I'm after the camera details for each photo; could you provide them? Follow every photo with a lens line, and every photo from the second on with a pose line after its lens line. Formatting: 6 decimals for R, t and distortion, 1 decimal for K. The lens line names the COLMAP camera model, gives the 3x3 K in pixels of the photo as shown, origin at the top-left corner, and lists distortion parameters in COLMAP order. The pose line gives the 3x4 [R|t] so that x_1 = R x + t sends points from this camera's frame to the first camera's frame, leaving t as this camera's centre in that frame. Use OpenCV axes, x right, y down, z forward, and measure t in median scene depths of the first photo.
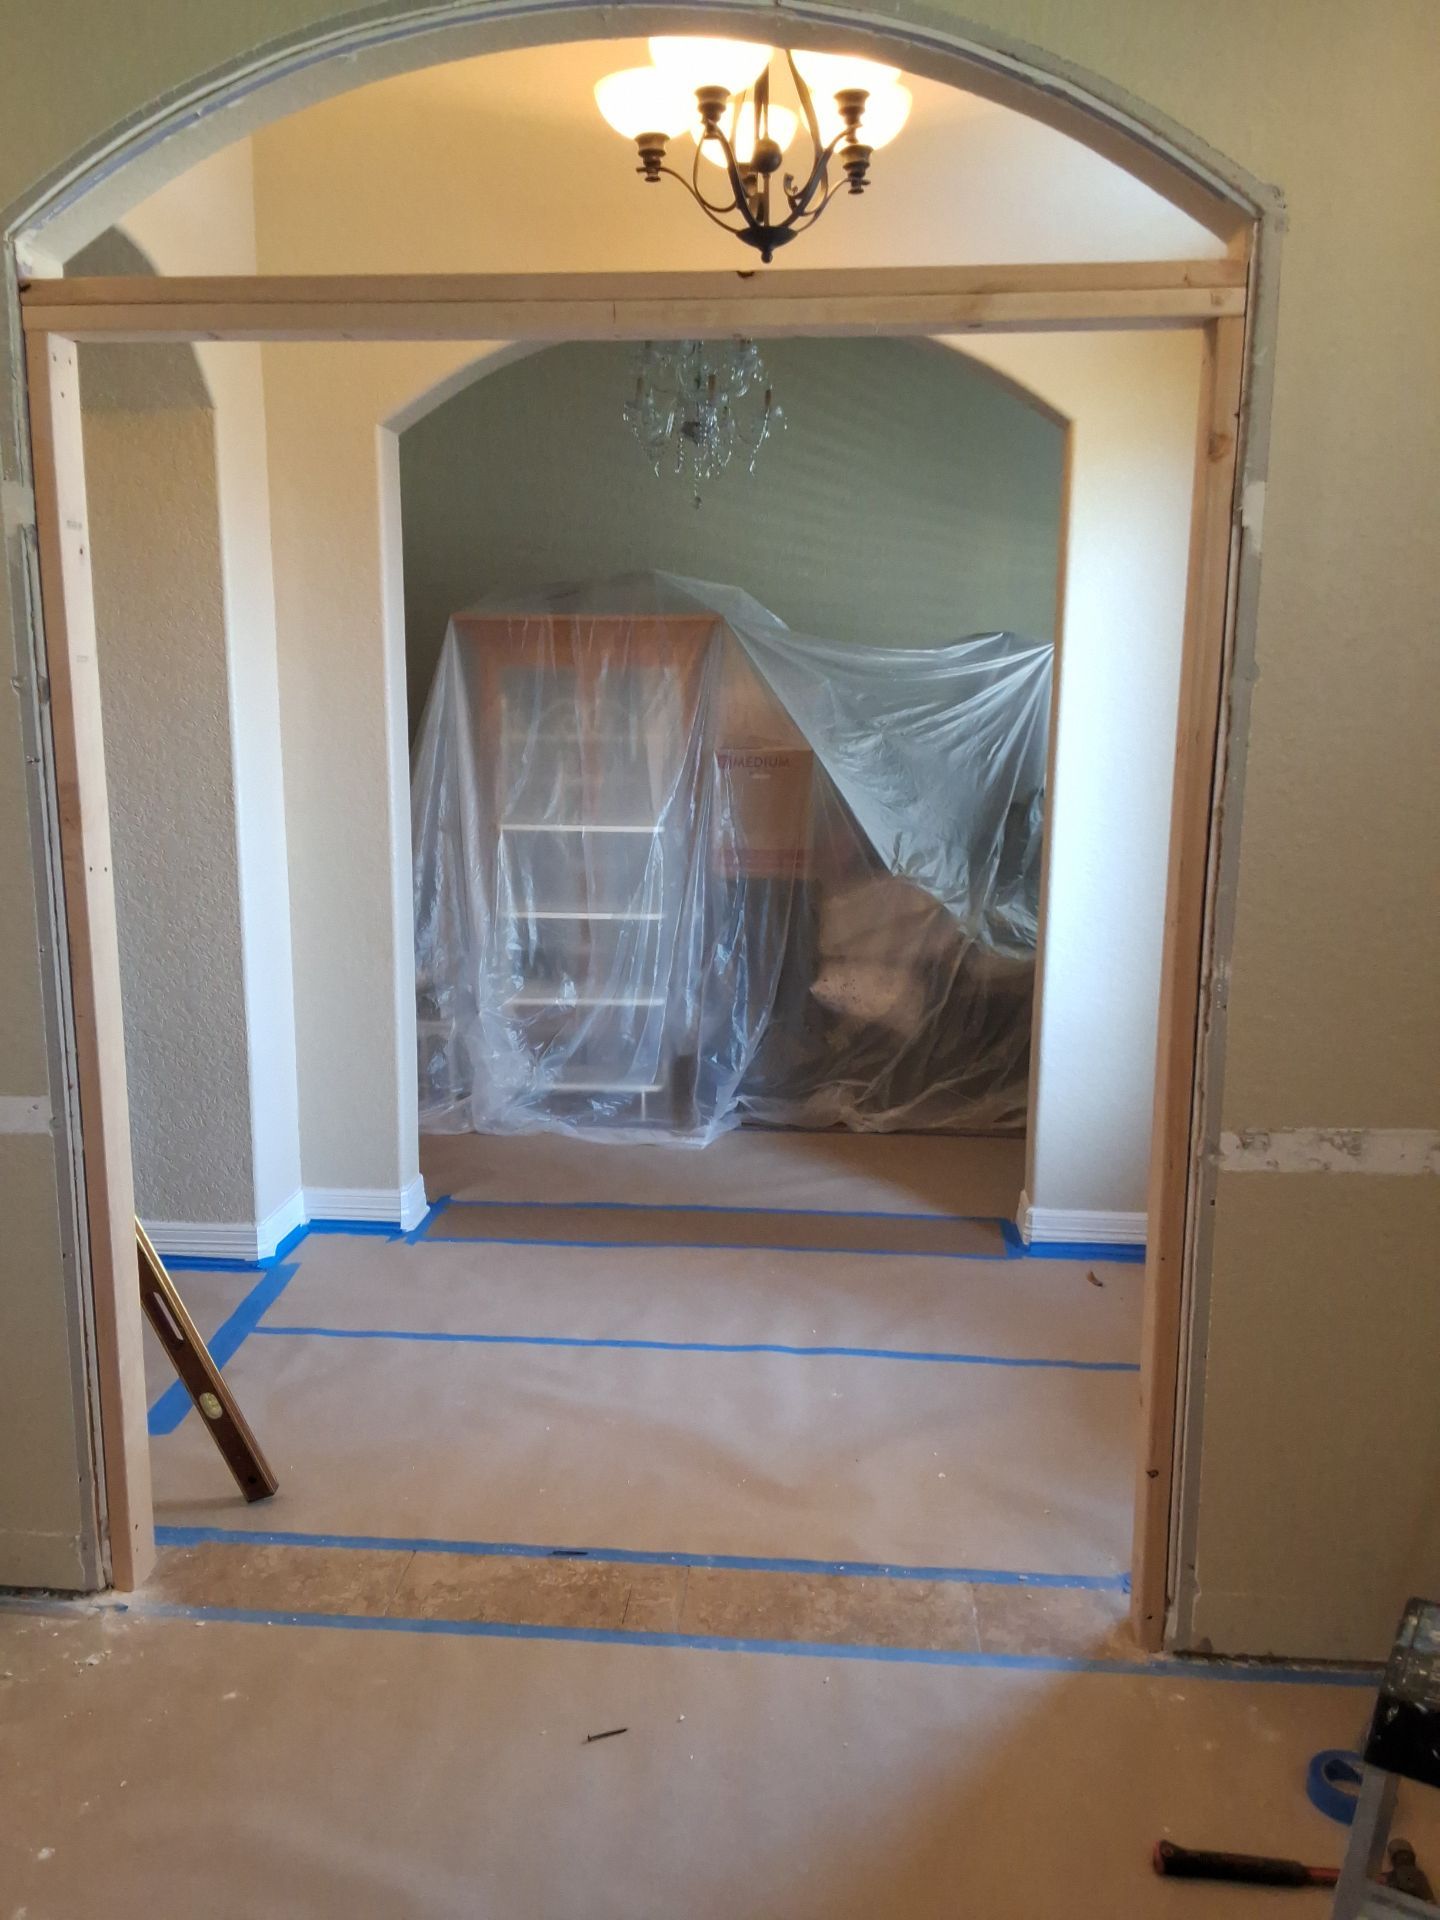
lens RADIAL K [[1522.1, 0, 652.2], [0, 1522.1, 974.3], [0, 0, 1]] dist [0.058247, -0.110697]
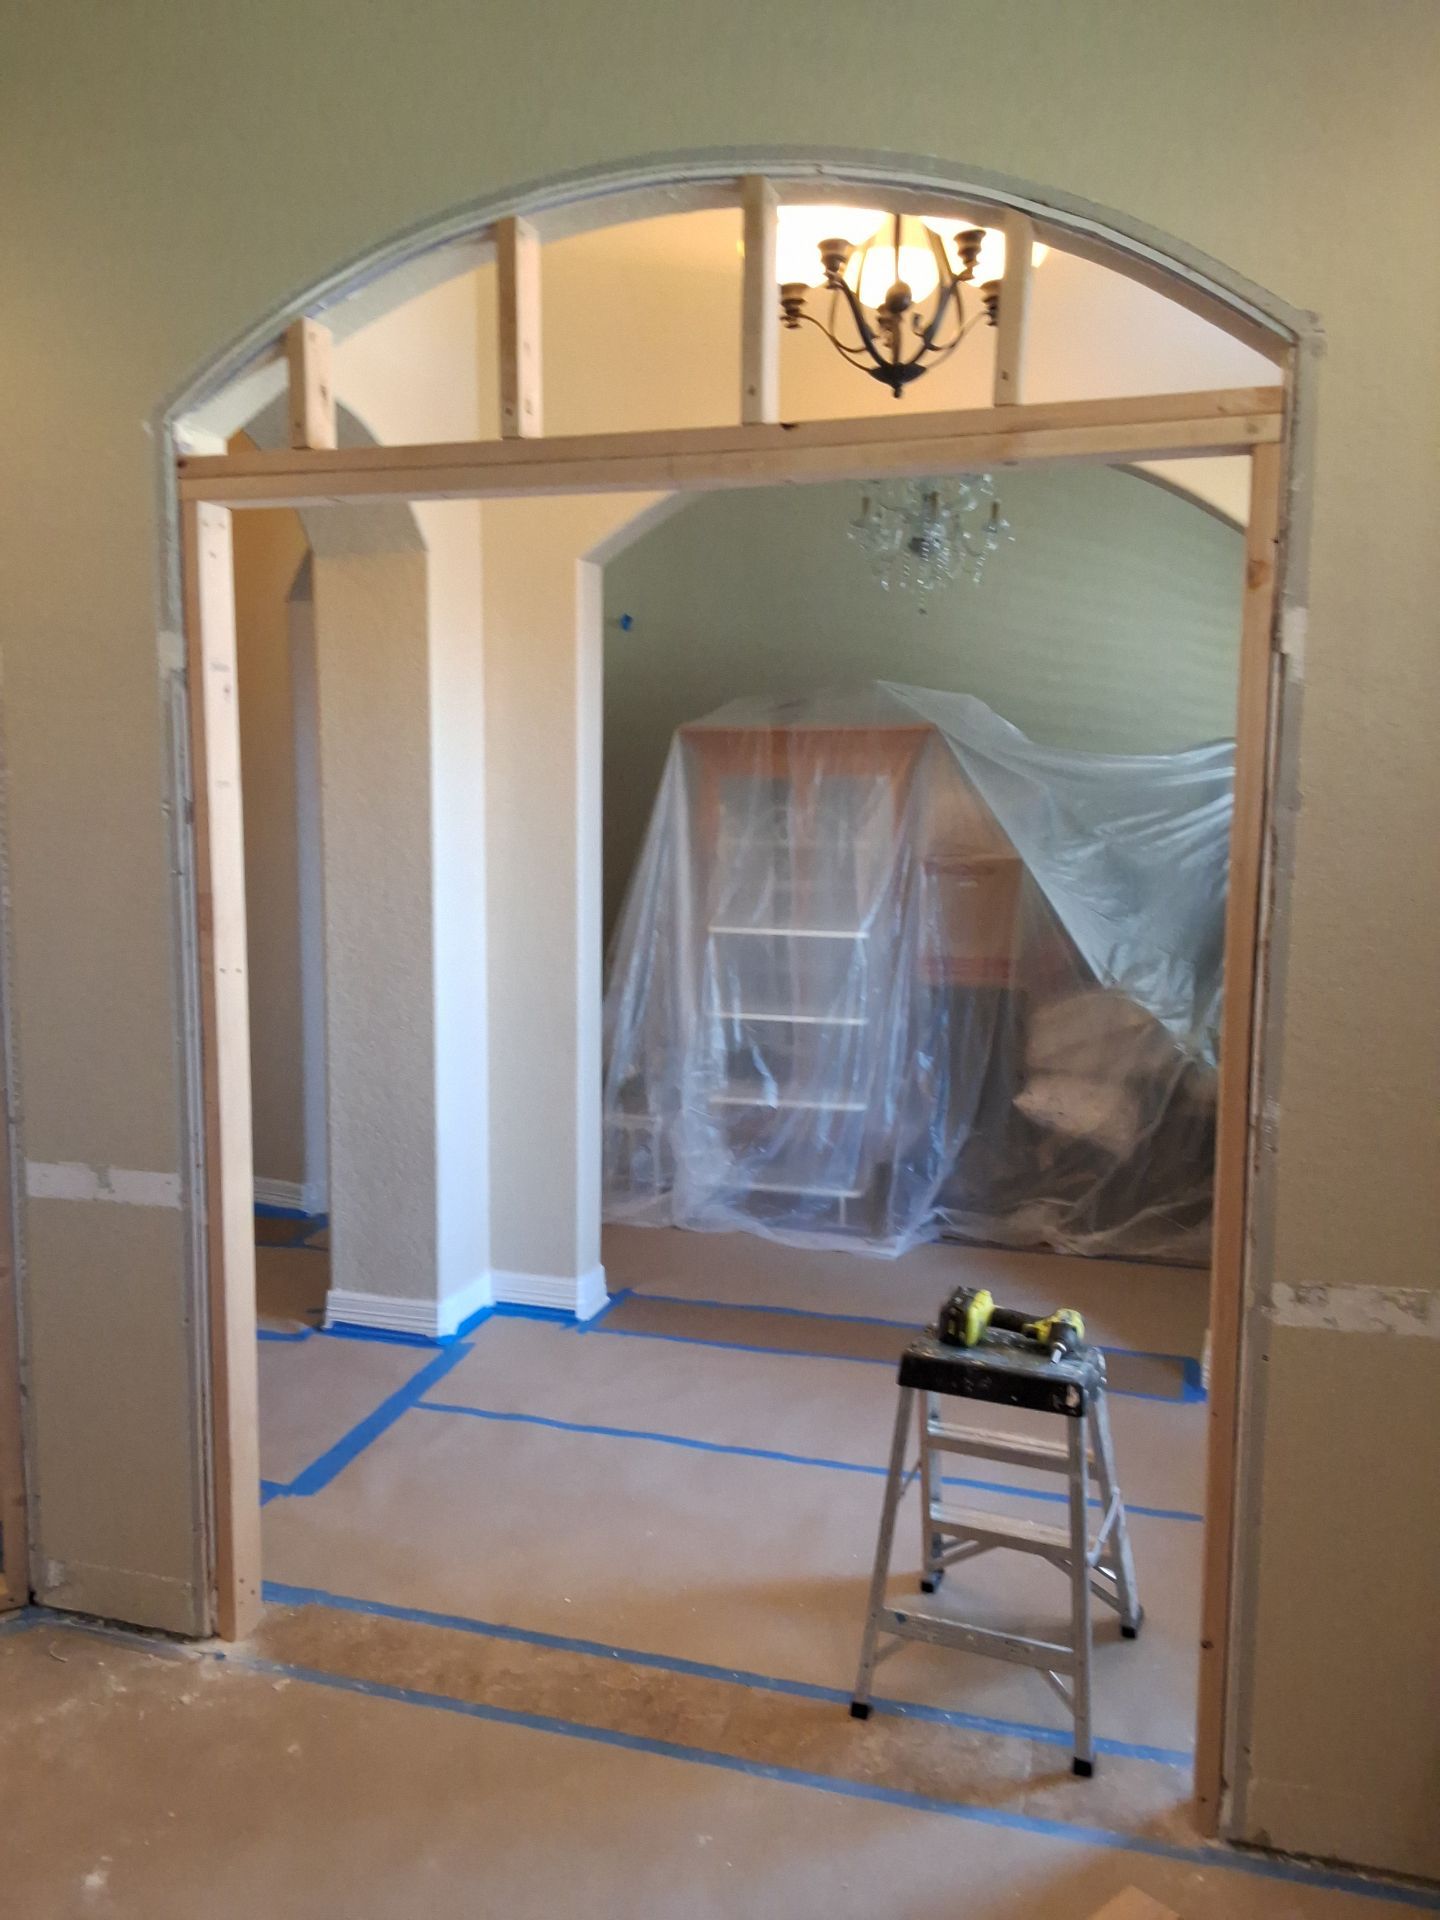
lens RADIAL K [[1522.1, 0, 678.7], [0, 1522.1, 962.6], [0, 0, 1]] dist [0.058247, -0.110697]
pose [[0.975625, 0.025778, -0.217925, 0.181166], [-0.040087, 0.997302, -0.061493, -0.017615], [0.215752, 0.068730, 0.974026, -0.010253]]
